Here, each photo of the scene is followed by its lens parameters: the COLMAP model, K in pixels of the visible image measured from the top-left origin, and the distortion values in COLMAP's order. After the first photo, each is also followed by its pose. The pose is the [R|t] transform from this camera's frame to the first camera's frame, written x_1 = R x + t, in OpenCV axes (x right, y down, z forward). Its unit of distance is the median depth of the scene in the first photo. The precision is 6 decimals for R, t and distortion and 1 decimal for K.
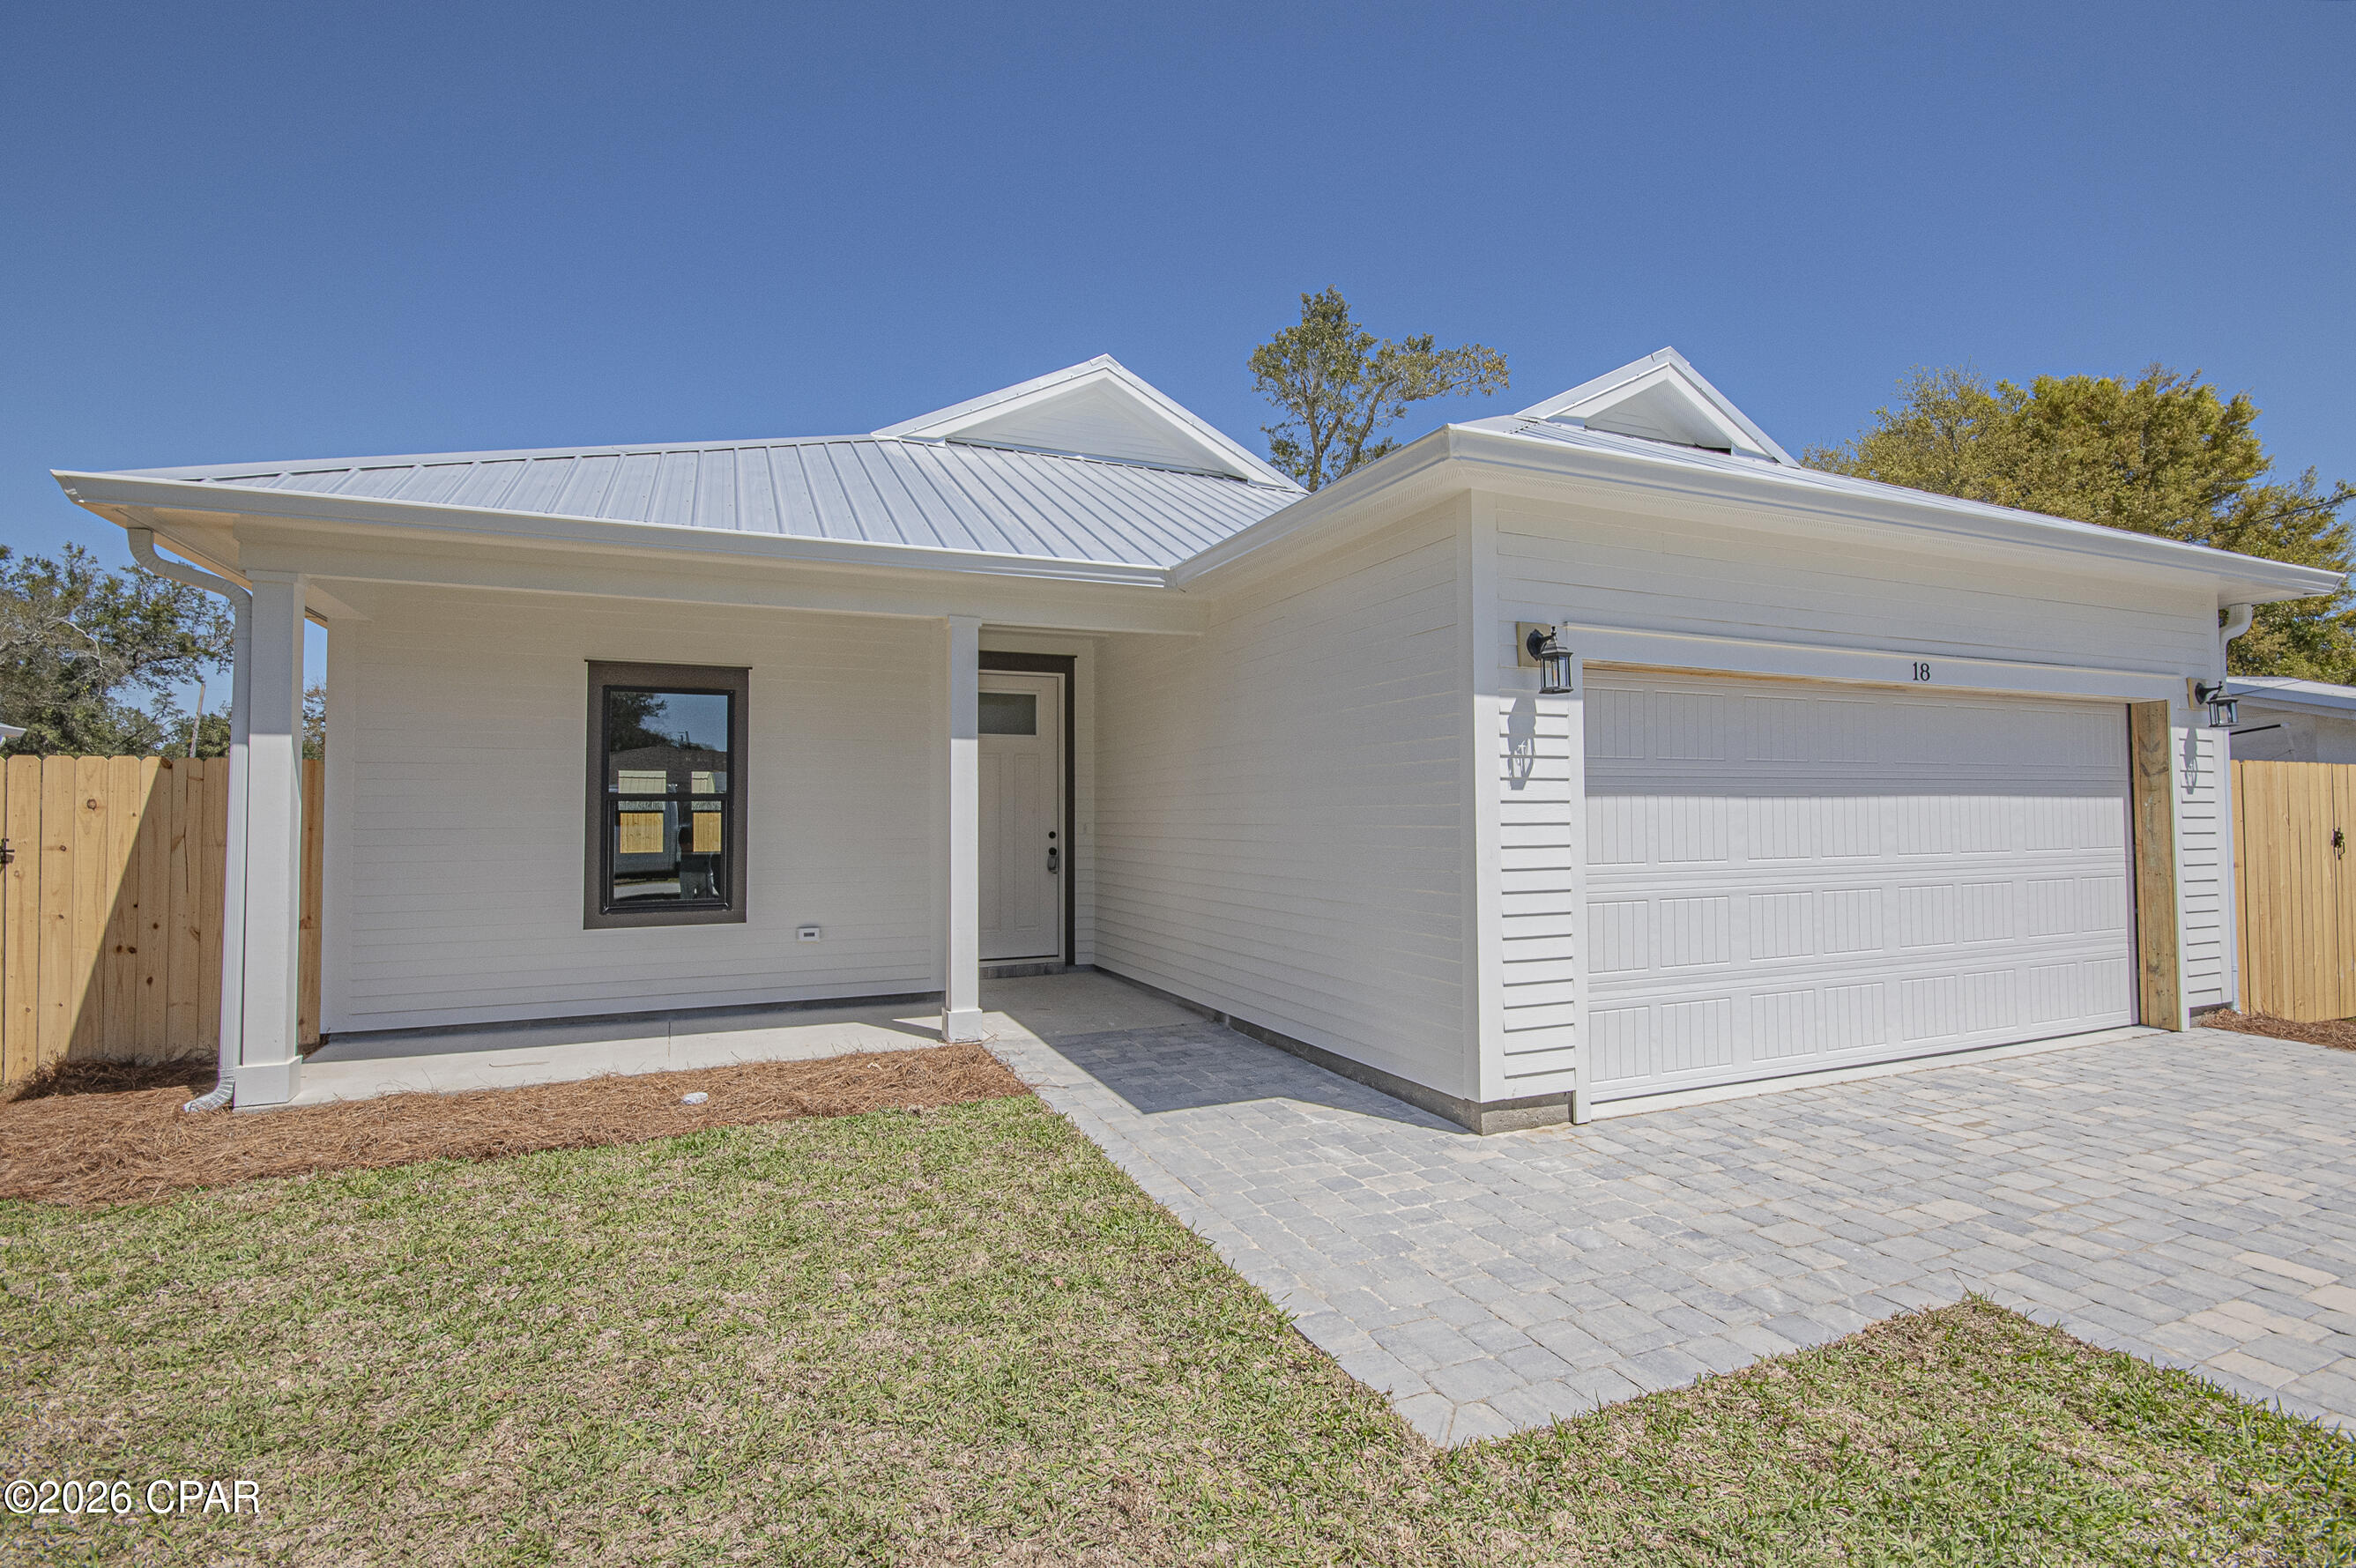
lens RADIAL K [[1077.2, 0, 1197.5], [0, 1077.2, 785.8], [0, 0, 1]] dist [0.000555, 0.001996]
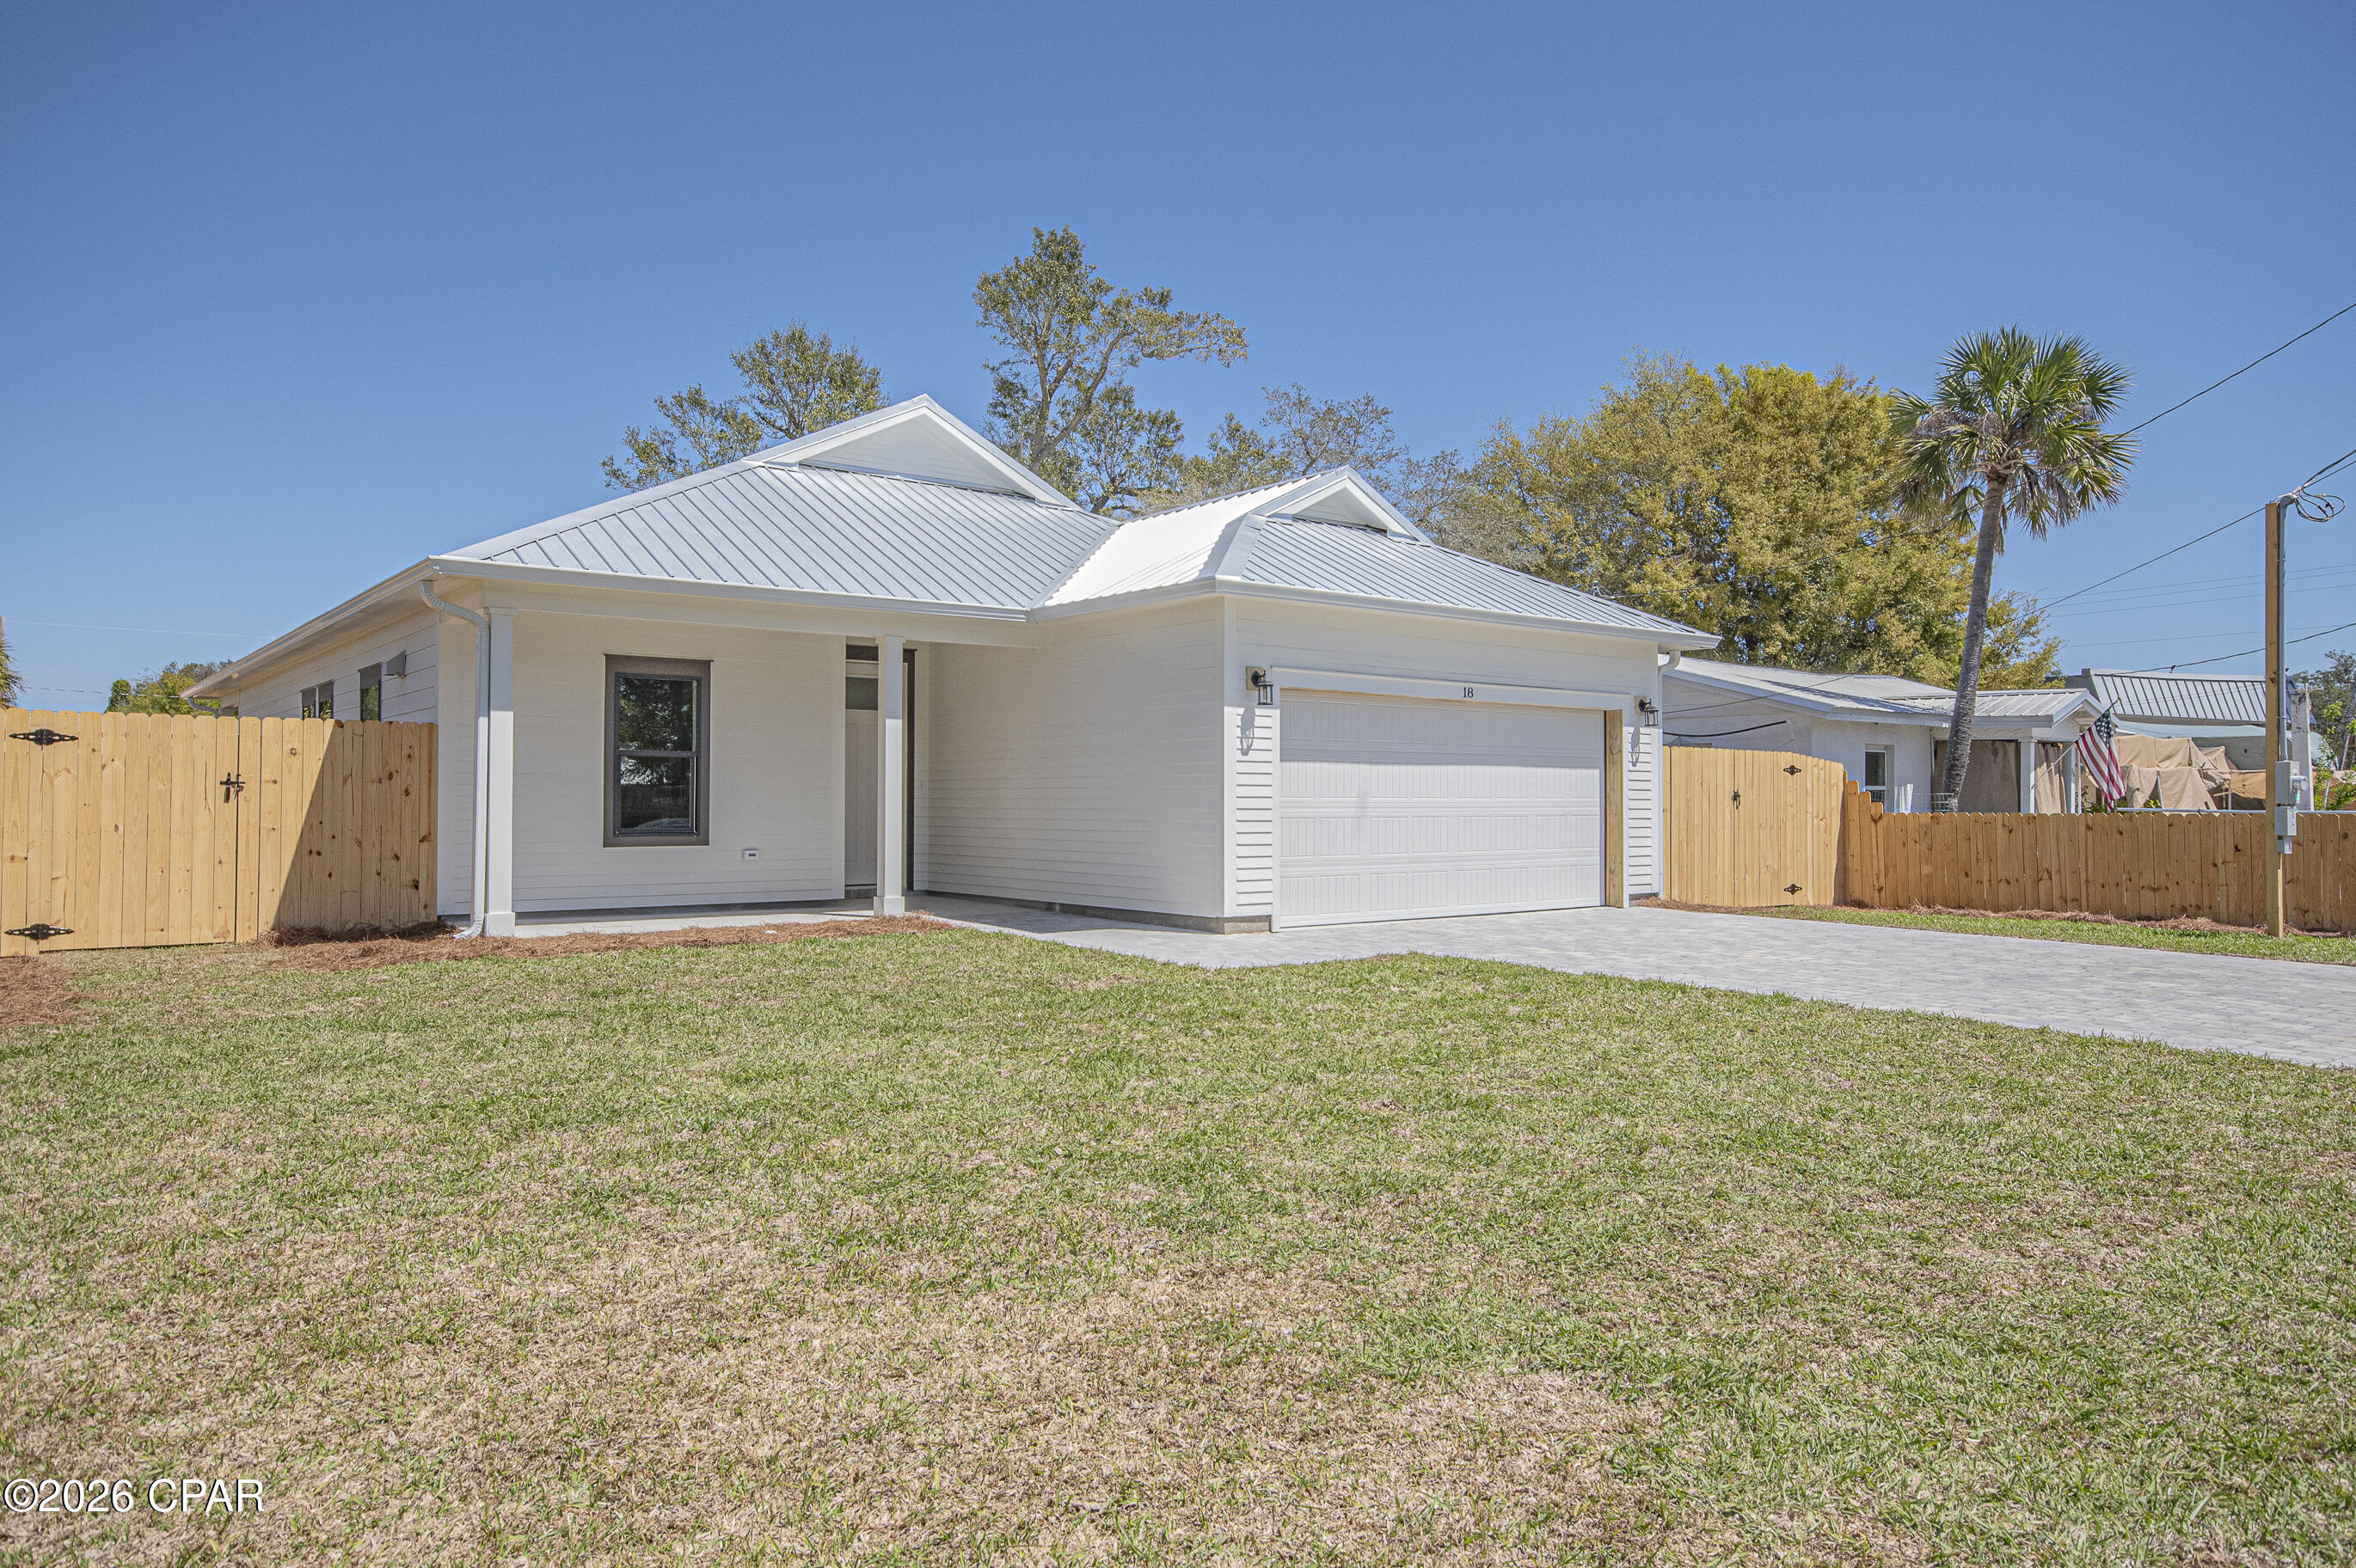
lens RADIAL K [[1486.3, 0, 1161.6], [0, 1486.3, 787.9], [0, 0, 1]] dist [-0.002349, 0.000665]
pose [[0.973660, 0.010914, 0.227742, -0.298541], [-0.015153, 0.999743, 0.016875, 0.012743], [-0.227499, -0.019882, 0.973575, -1.024394]]
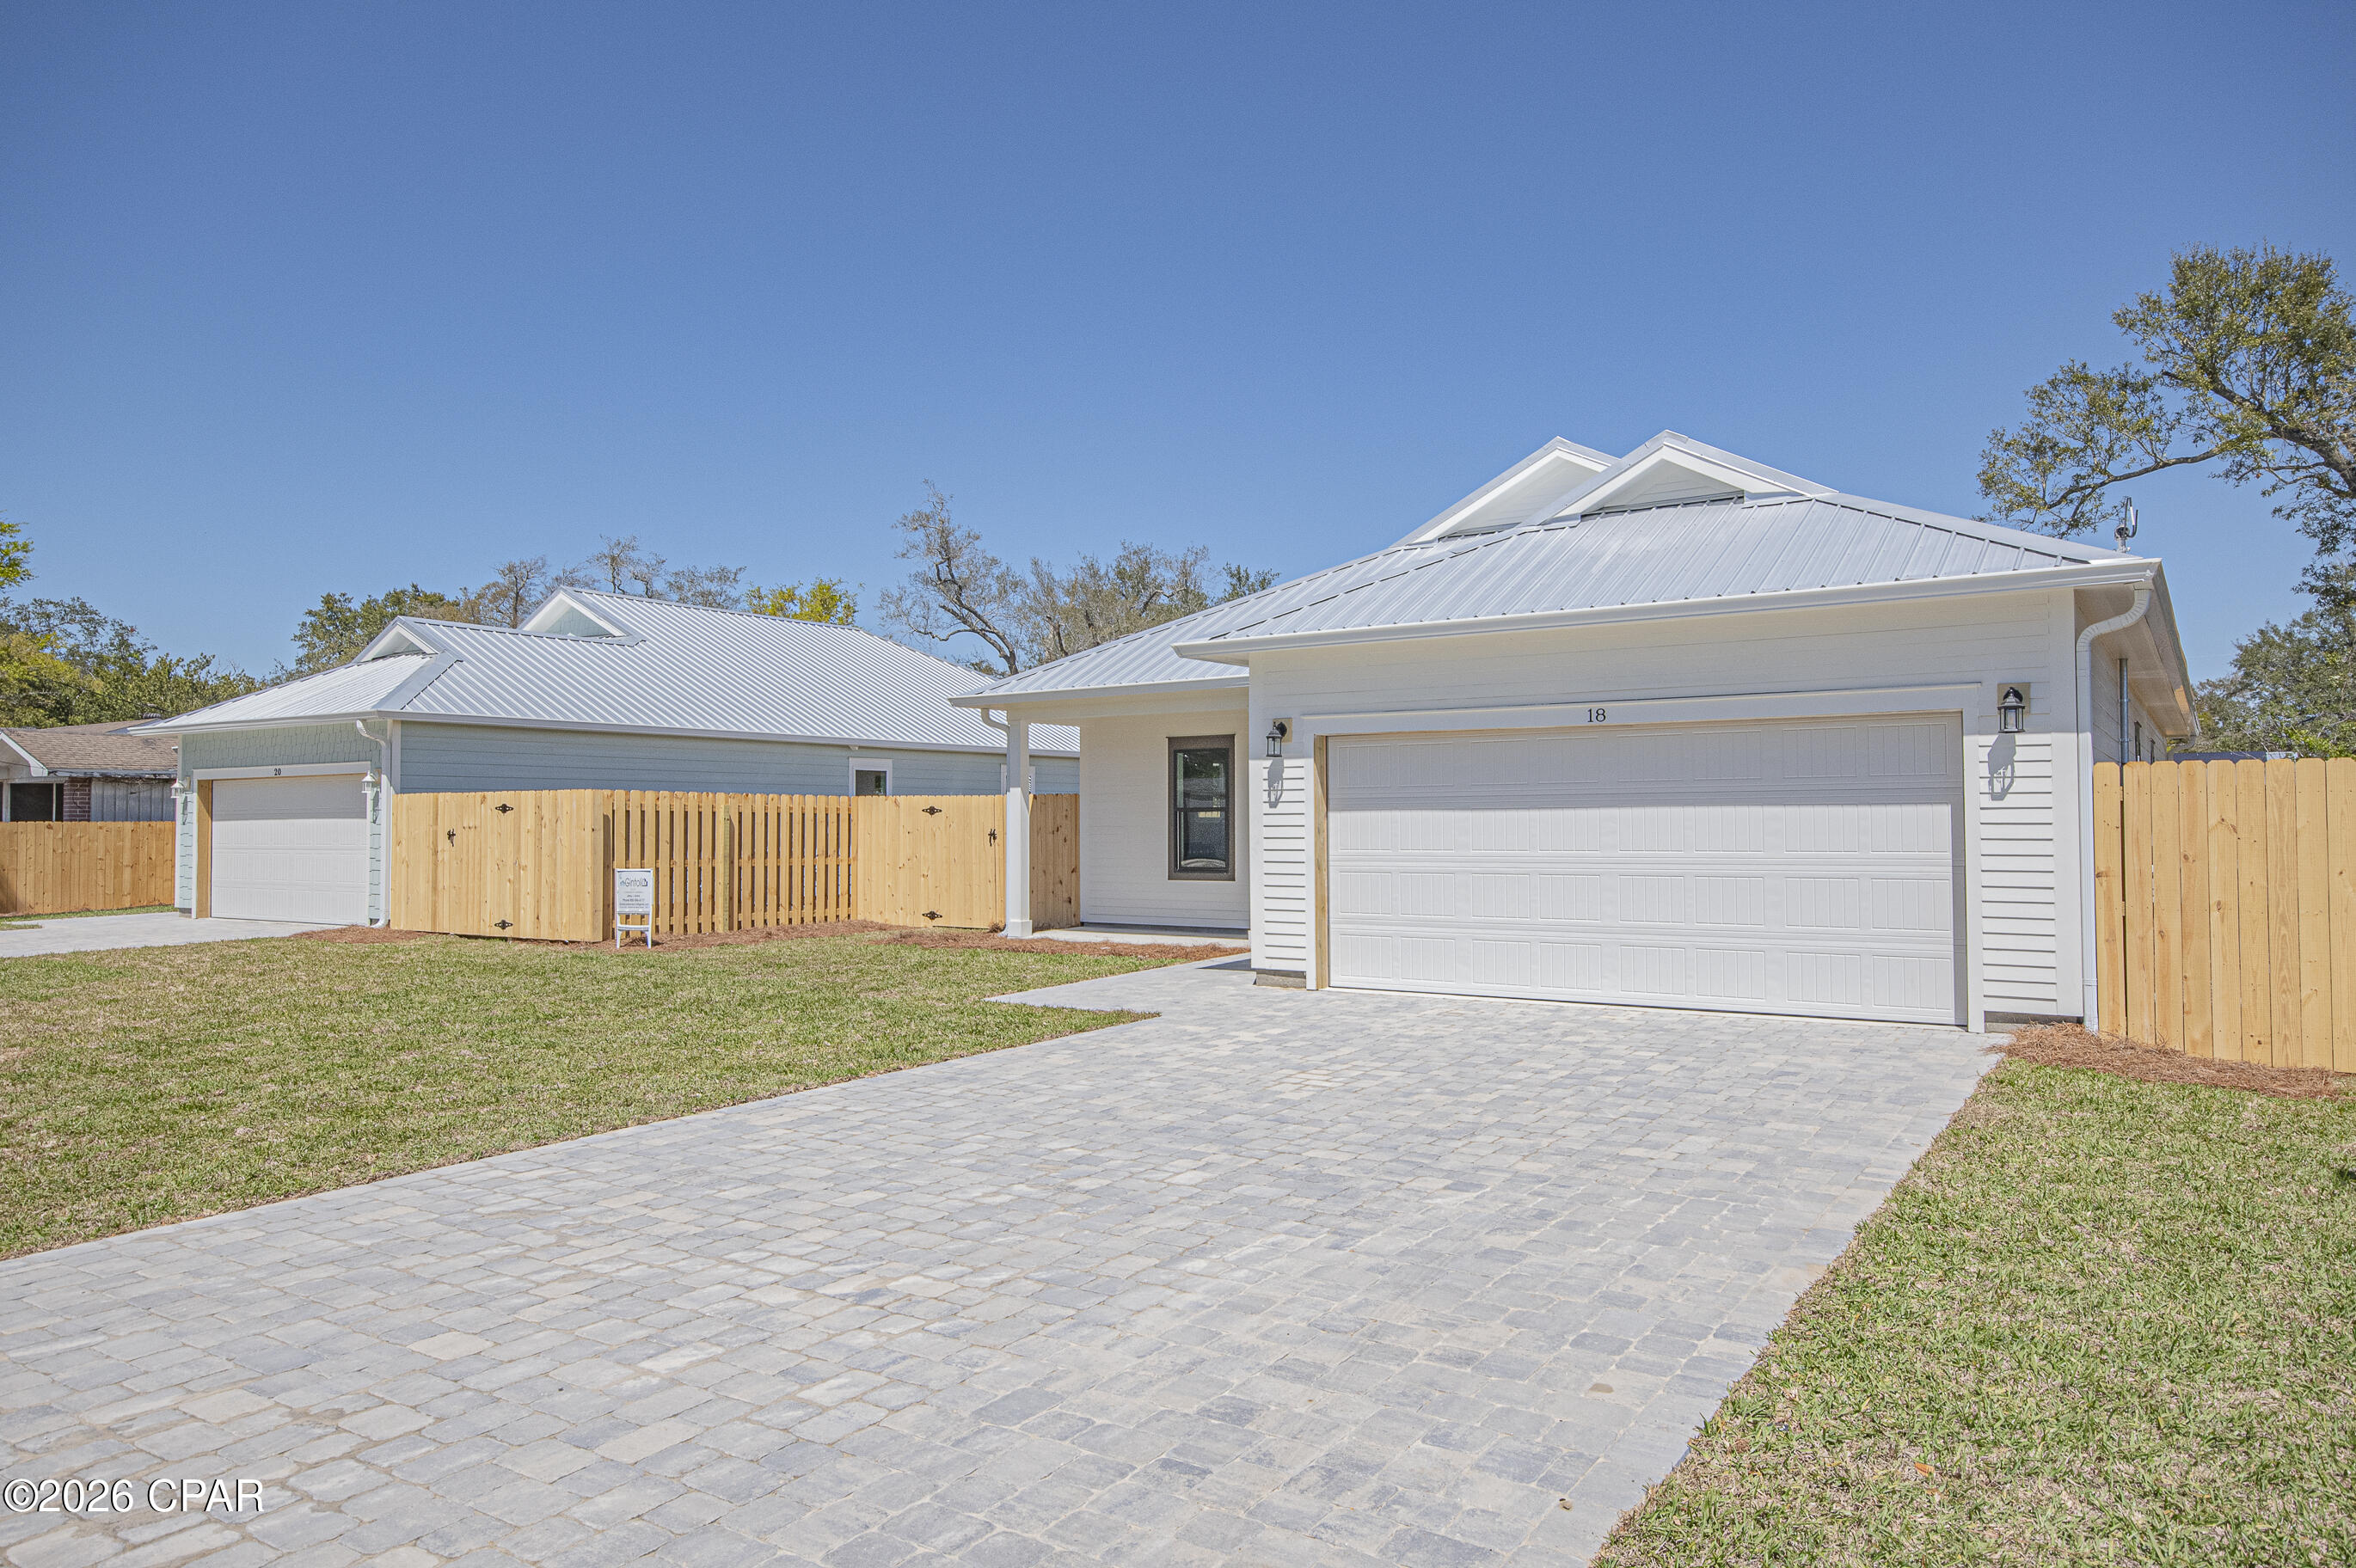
lens RADIAL K [[1486.3, 0, 1184.1], [0, 1486.3, 779.0], [0, 0, 1]] dist [-0.002349, 0.000665]
pose [[0.532635, -0.021426, -0.846074, 1.628460], [0.023814, 0.999663, -0.010323, -0.015685], [0.846010, -0.014650, 0.532966, -0.358074]]
